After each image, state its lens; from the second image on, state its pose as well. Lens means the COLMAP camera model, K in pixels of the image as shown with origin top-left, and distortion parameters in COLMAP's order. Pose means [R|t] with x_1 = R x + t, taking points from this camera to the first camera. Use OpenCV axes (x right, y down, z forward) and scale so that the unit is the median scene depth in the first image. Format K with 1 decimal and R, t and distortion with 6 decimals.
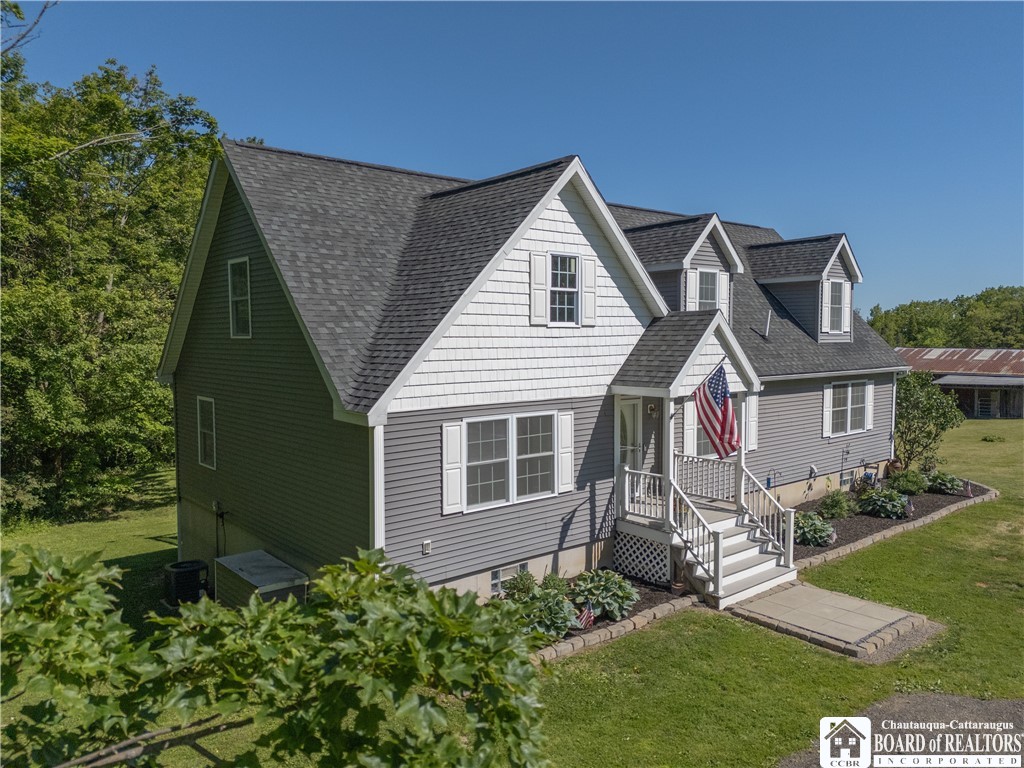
lens RADIAL K [[762.8, 0, 512.2], [0, 762.8, 384.9], [0, 0, 1]] dist [0.058239, -0.050517]
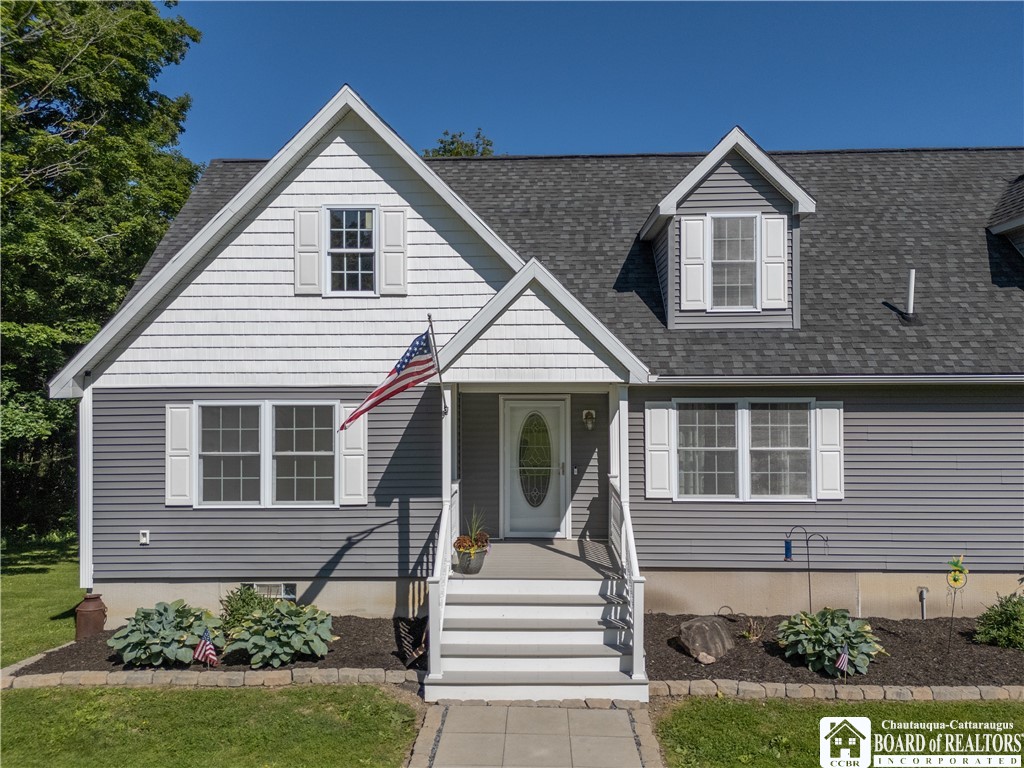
lens RADIAL K [[762.8, 0, 512.2], [0, 762.8, 380.5], [0, 0, 1]] dist [0.058239, -0.050517]
pose [[0.746992, -0.011928, -0.664727, 0.727641], [-0.040184, 0.997201, -0.063052, 0.055925], [0.663618, 0.073810, 0.744421, 0.517181]]
